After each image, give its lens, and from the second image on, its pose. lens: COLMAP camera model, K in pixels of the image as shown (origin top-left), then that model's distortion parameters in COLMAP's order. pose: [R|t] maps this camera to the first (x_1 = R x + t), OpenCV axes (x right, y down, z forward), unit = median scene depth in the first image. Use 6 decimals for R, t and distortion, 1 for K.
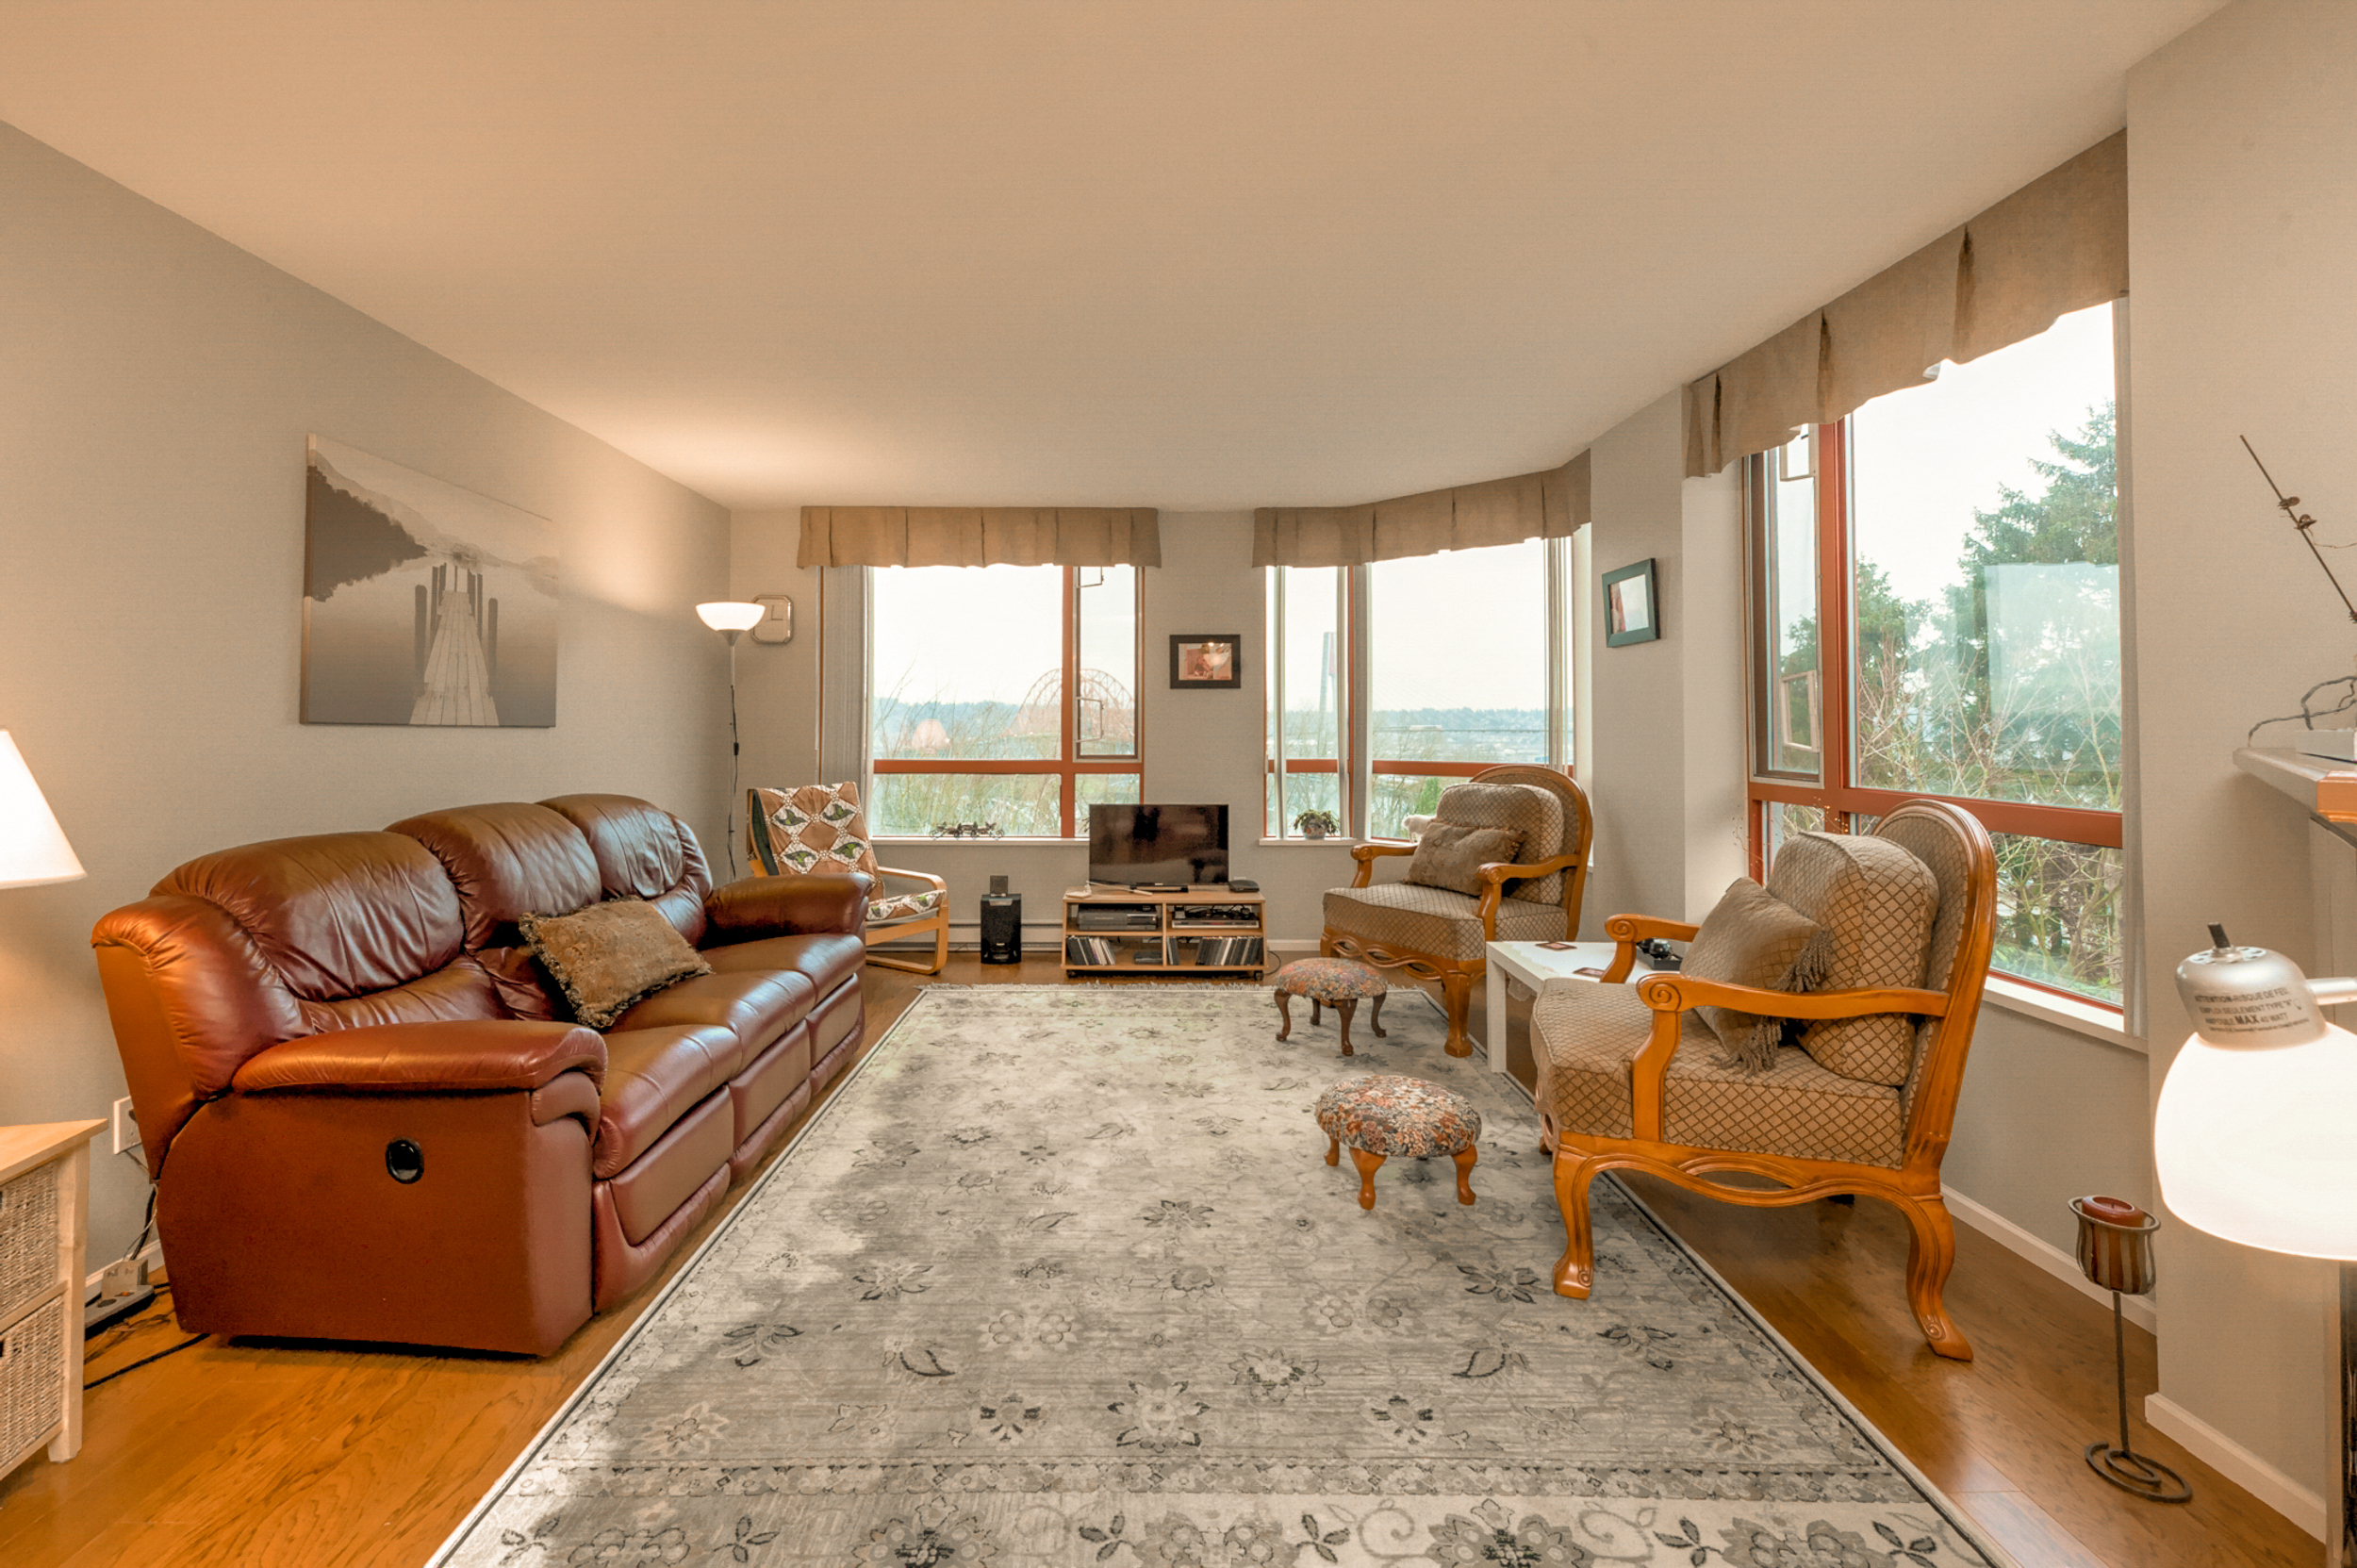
lens RADIAL K [[946.2, 0, 1143.6], [0, 946.2, 696.3], [0, 0, 1]] dist [0.007308, -0.000148]
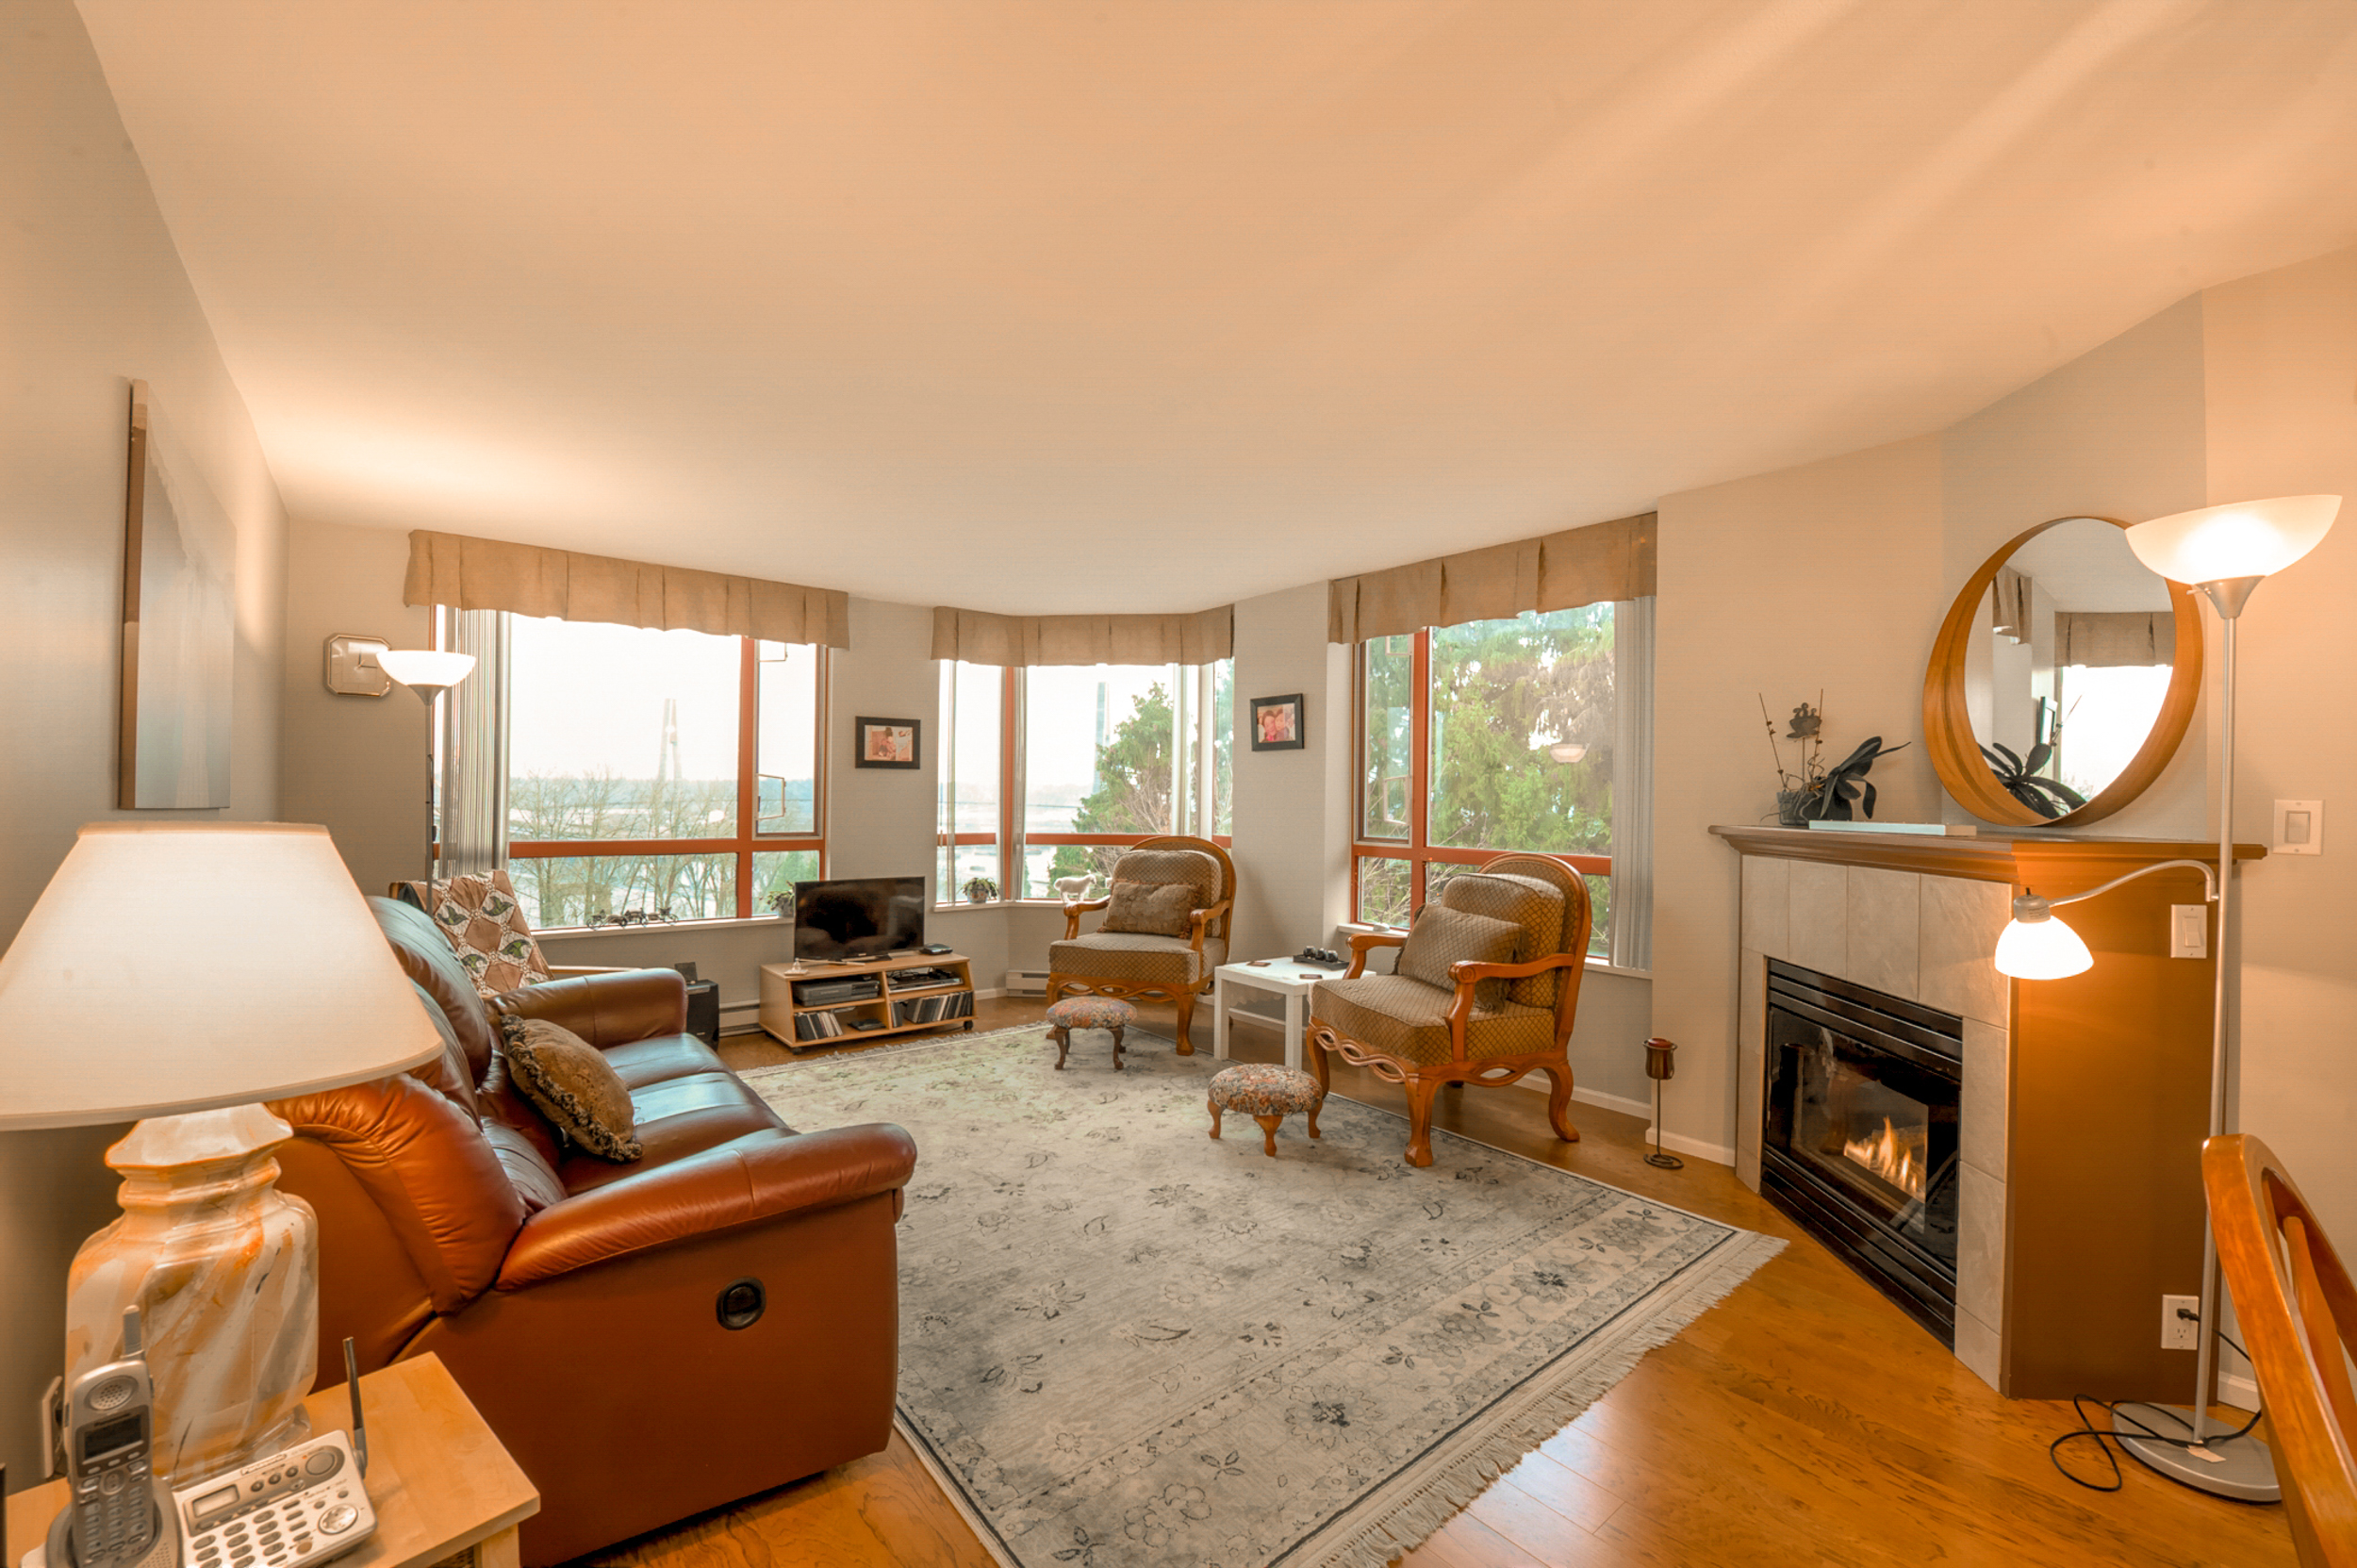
lens RADIAL K [[905.6, 0, 1078.8], [0, 905.6, 790.9], [0, 0, 1]] dist [-0.013093, -0.000067]
pose [[0.805658, 0.010659, 0.592285, -0.407733], [-0.026425, 0.999490, 0.017957, -0.008135], [-0.591791, -0.030118, 0.805528, 0.056648]]
